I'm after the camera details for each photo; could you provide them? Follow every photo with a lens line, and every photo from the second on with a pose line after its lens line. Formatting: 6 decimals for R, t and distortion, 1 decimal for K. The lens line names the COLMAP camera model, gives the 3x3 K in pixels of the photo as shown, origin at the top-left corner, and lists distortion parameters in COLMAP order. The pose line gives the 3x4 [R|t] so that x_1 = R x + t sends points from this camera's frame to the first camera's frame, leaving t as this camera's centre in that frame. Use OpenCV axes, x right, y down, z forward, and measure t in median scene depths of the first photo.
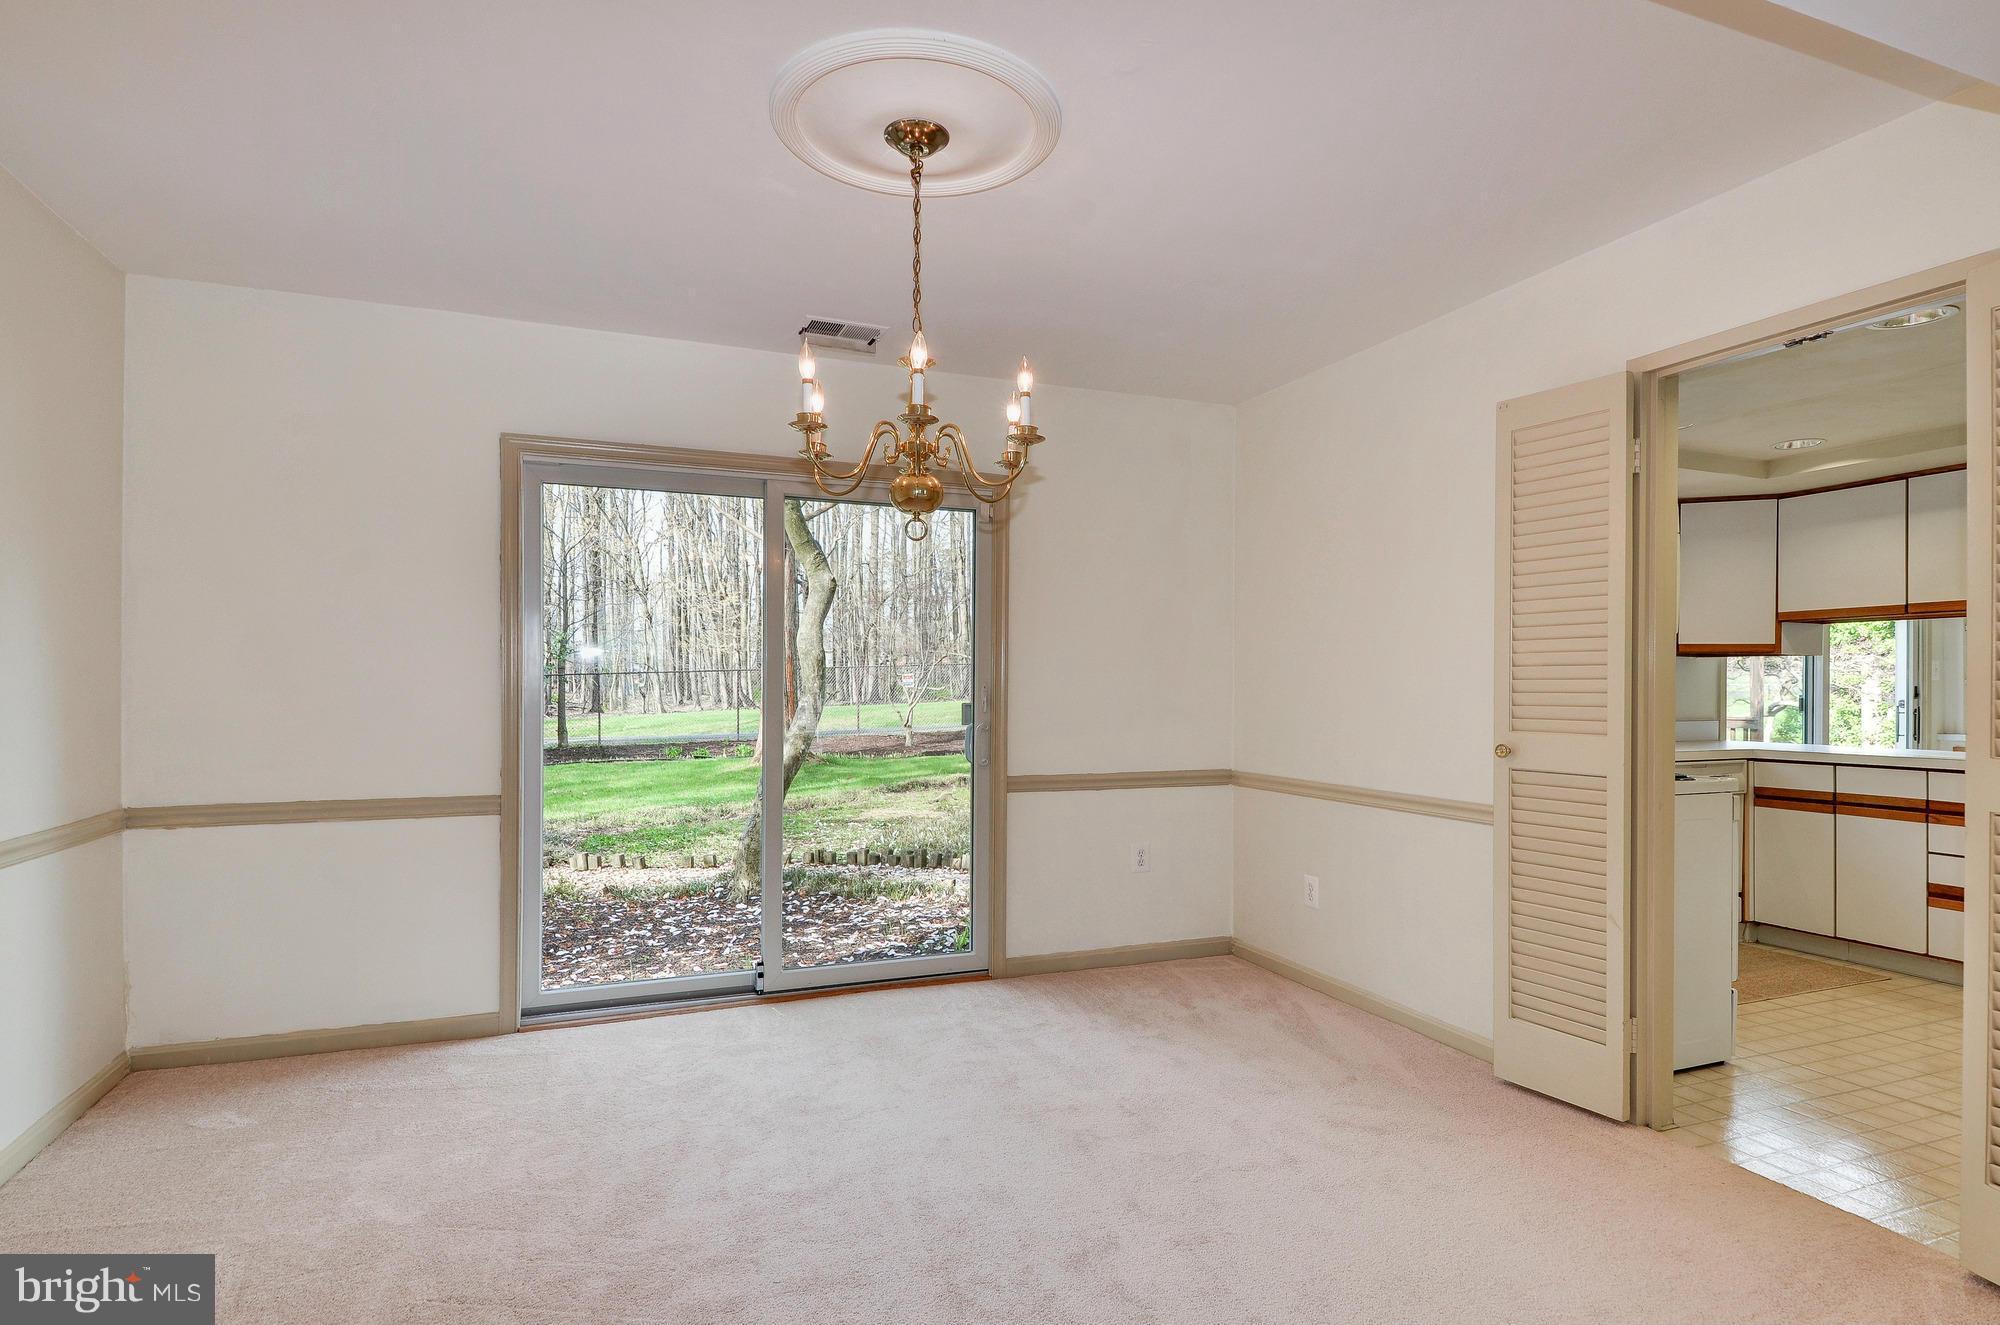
lens RADIAL K [[1037.4, 0, 1002.0], [0, 1037.4, 684.0], [0, 0, 1]] dist [0.032352, -0.028352]
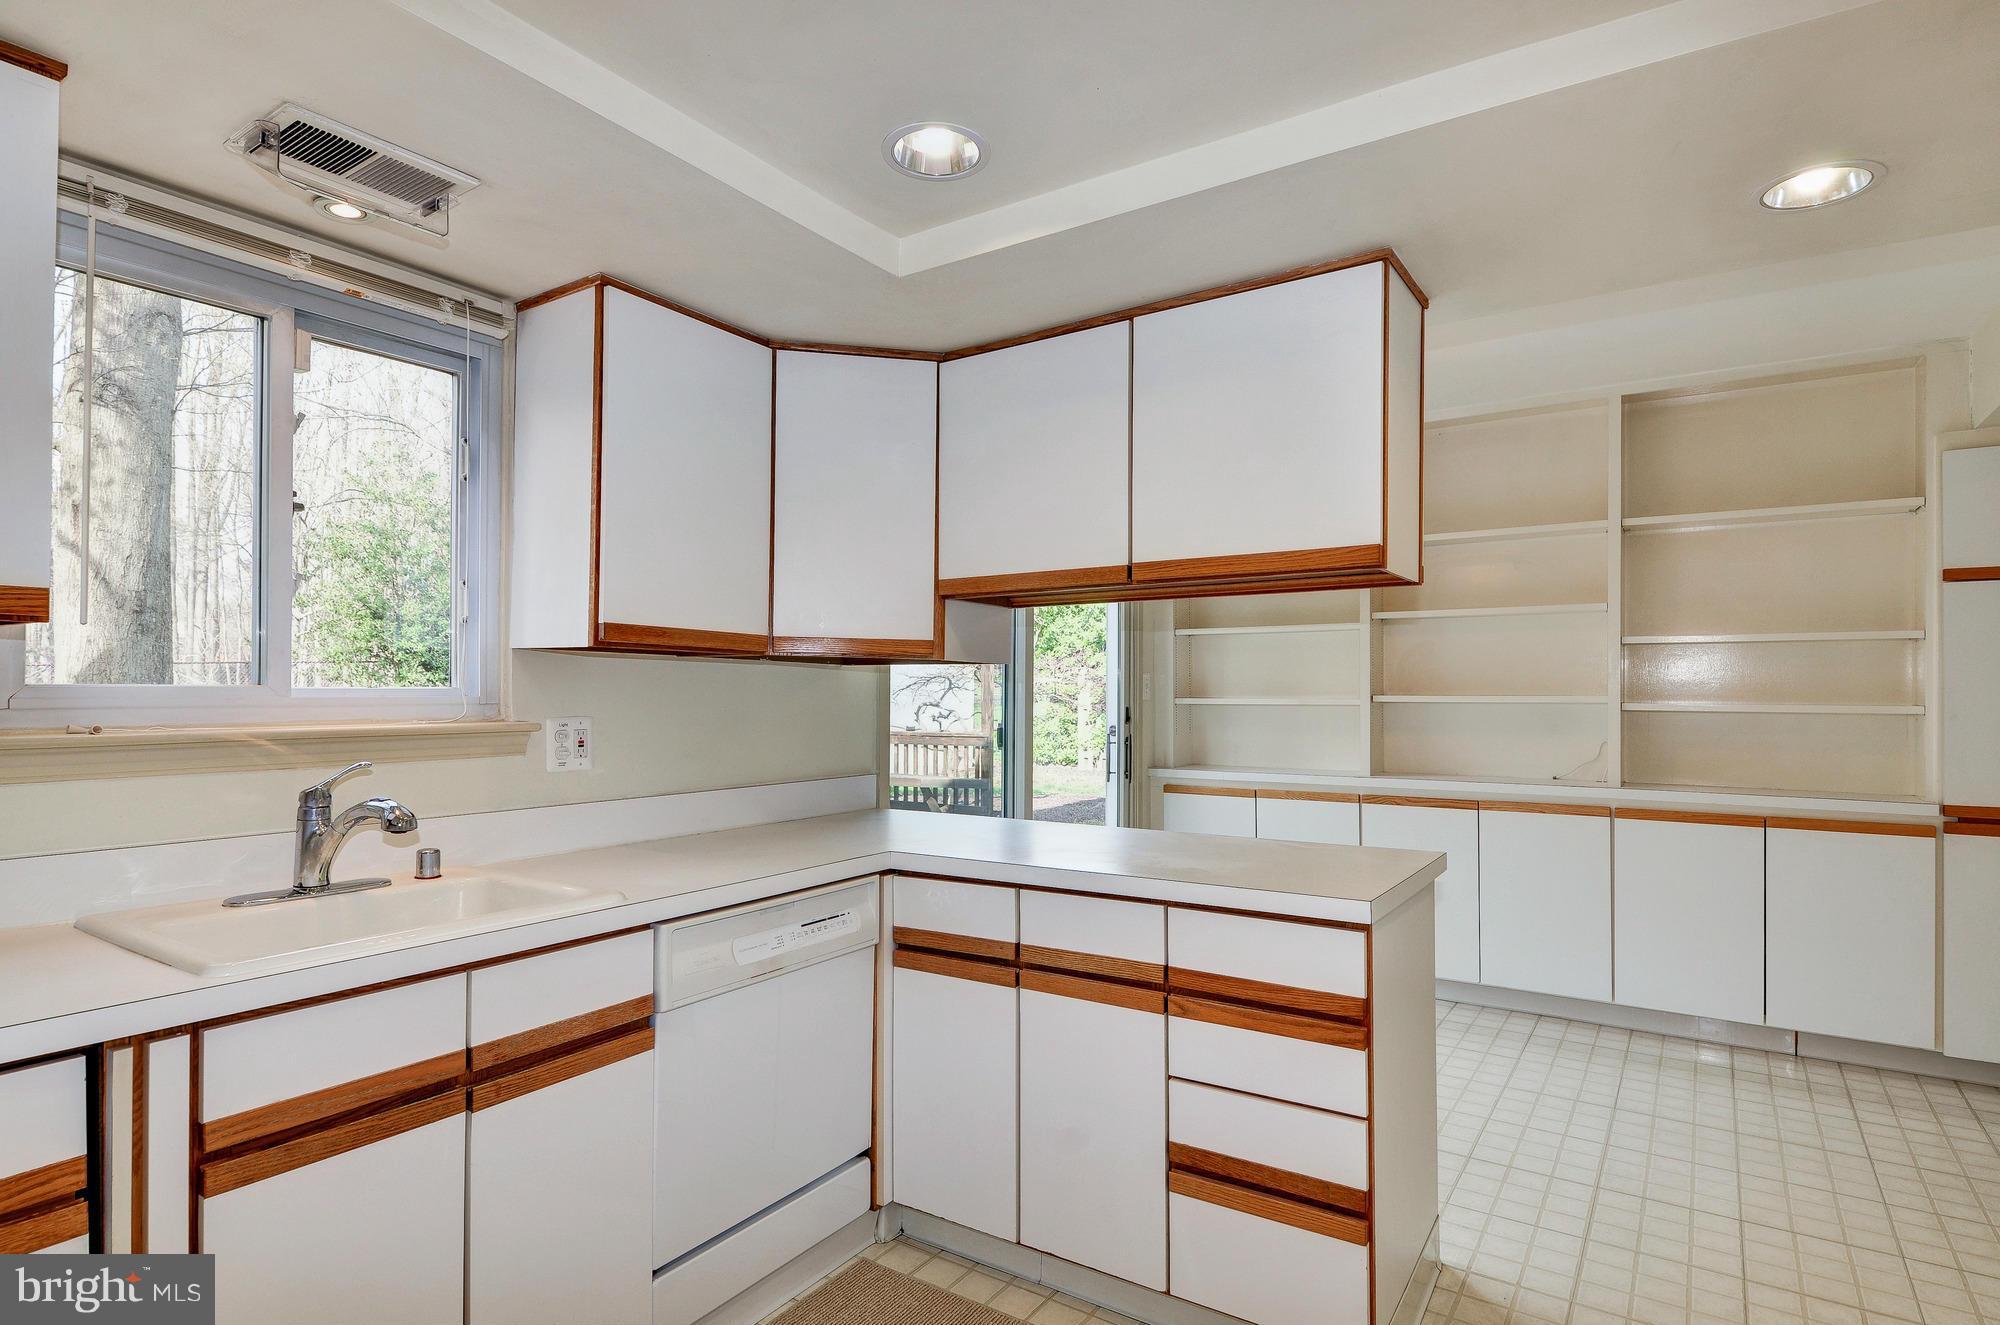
lens RADIAL K [[1037.4, 0, 1002.0], [0, 1037.4, 684.0], [0, 0, 1]] dist [0.032352, -0.028352]
pose [[0.818473, 0.002983, 0.574537, 0.381303], [0.000052, 0.999986, -0.005266, -0.011324], [-0.574545, 0.004340, 0.818461, 0.453156]]
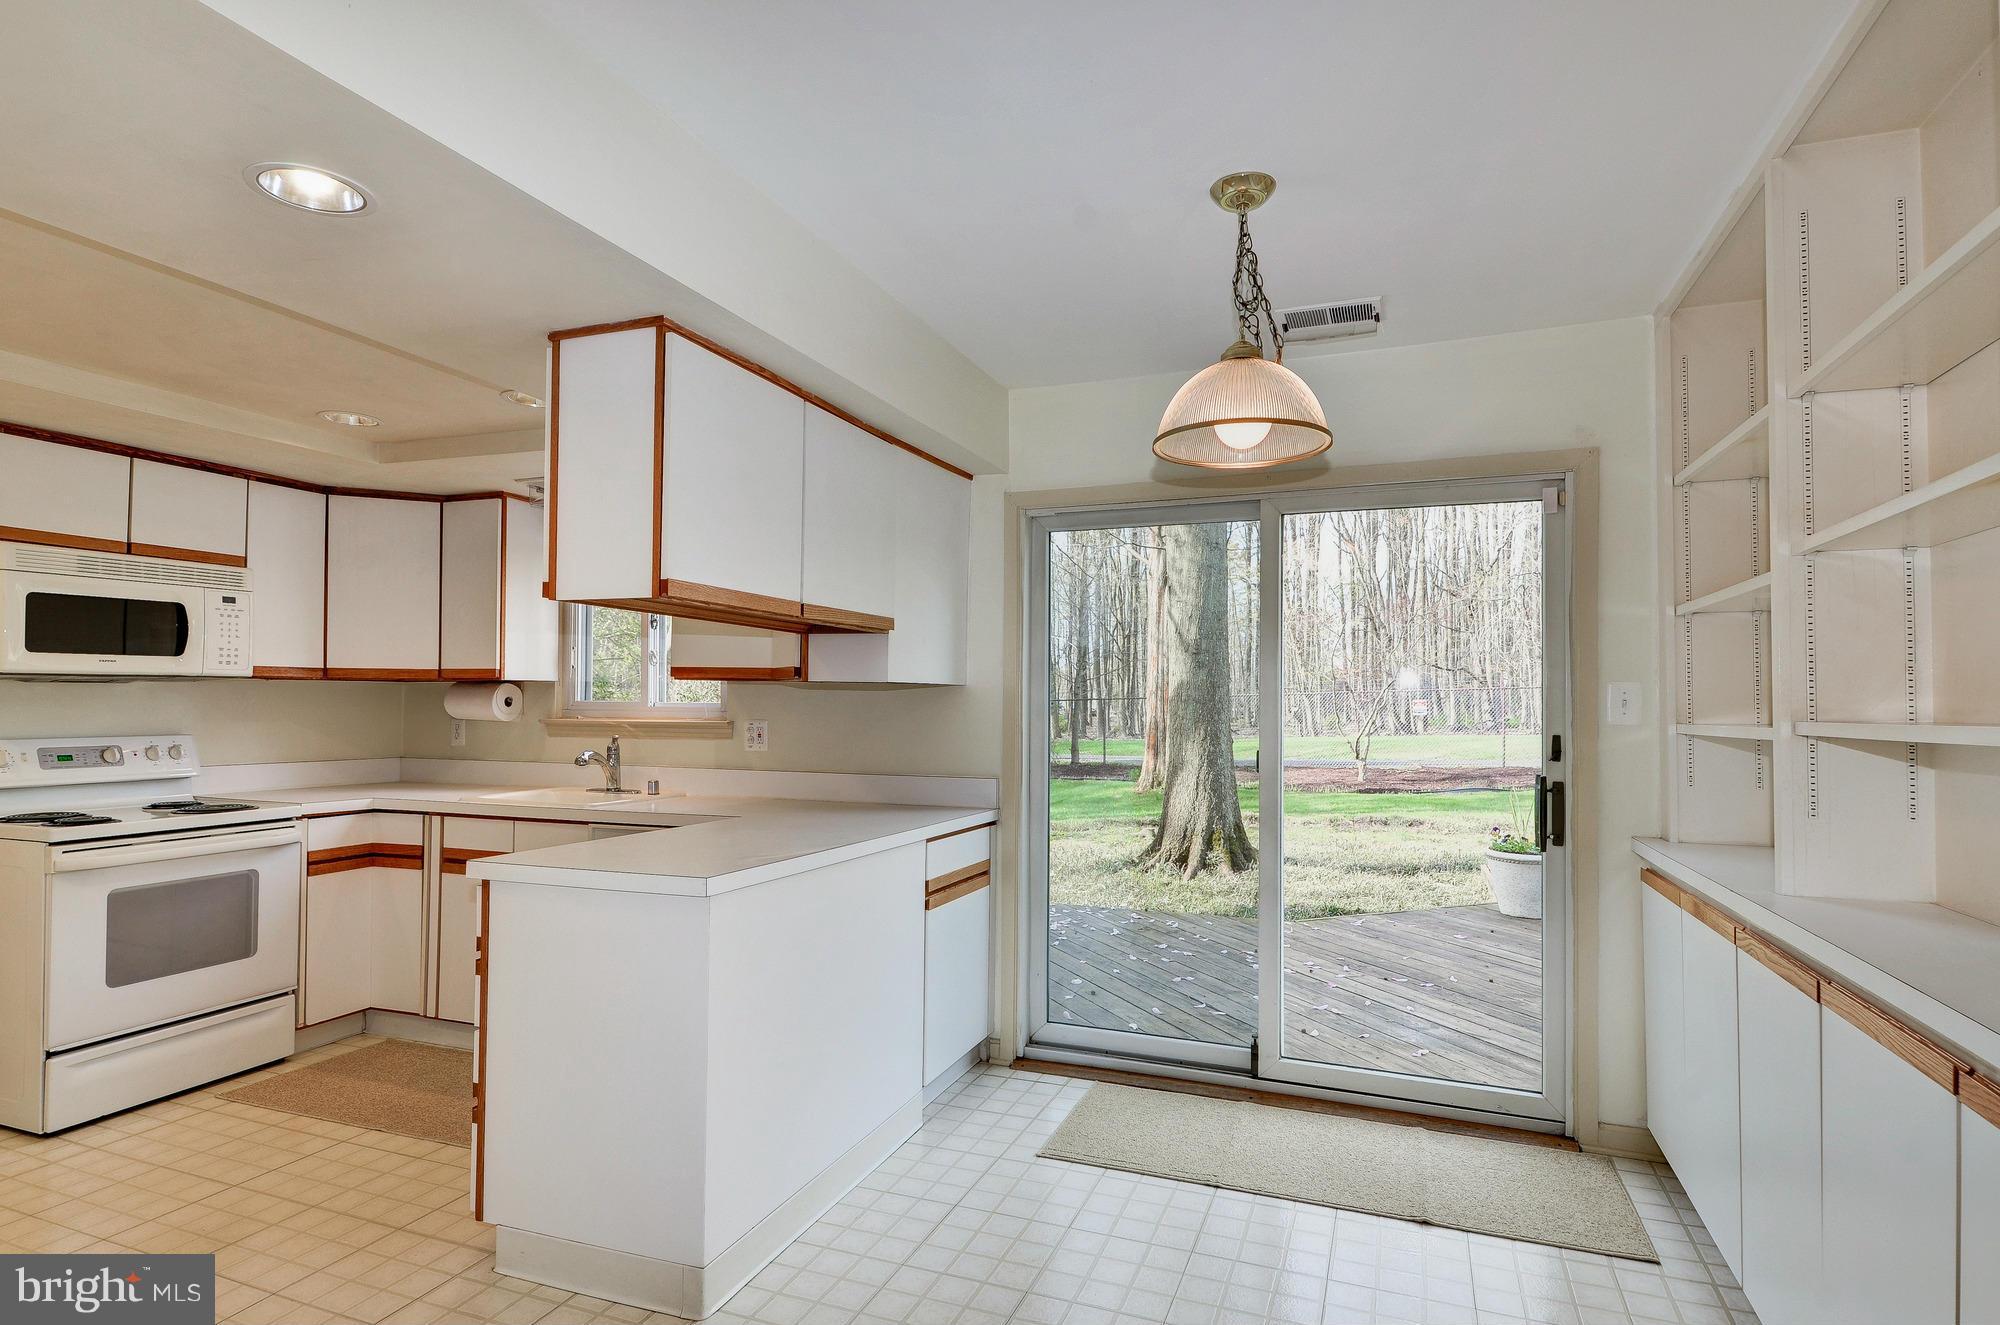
lens RADIAL K [[1037.4, 0, 1002.0], [0, 1037.4, 684.0], [0, 0, 1]] dist [0.032352, -0.028352]
pose [[0.743907, -0.008813, -0.668225, 1.043365], [-0.006464, 0.999771, -0.020382, -0.011382], [0.668252, 0.019481, 0.743680, 0.473789]]
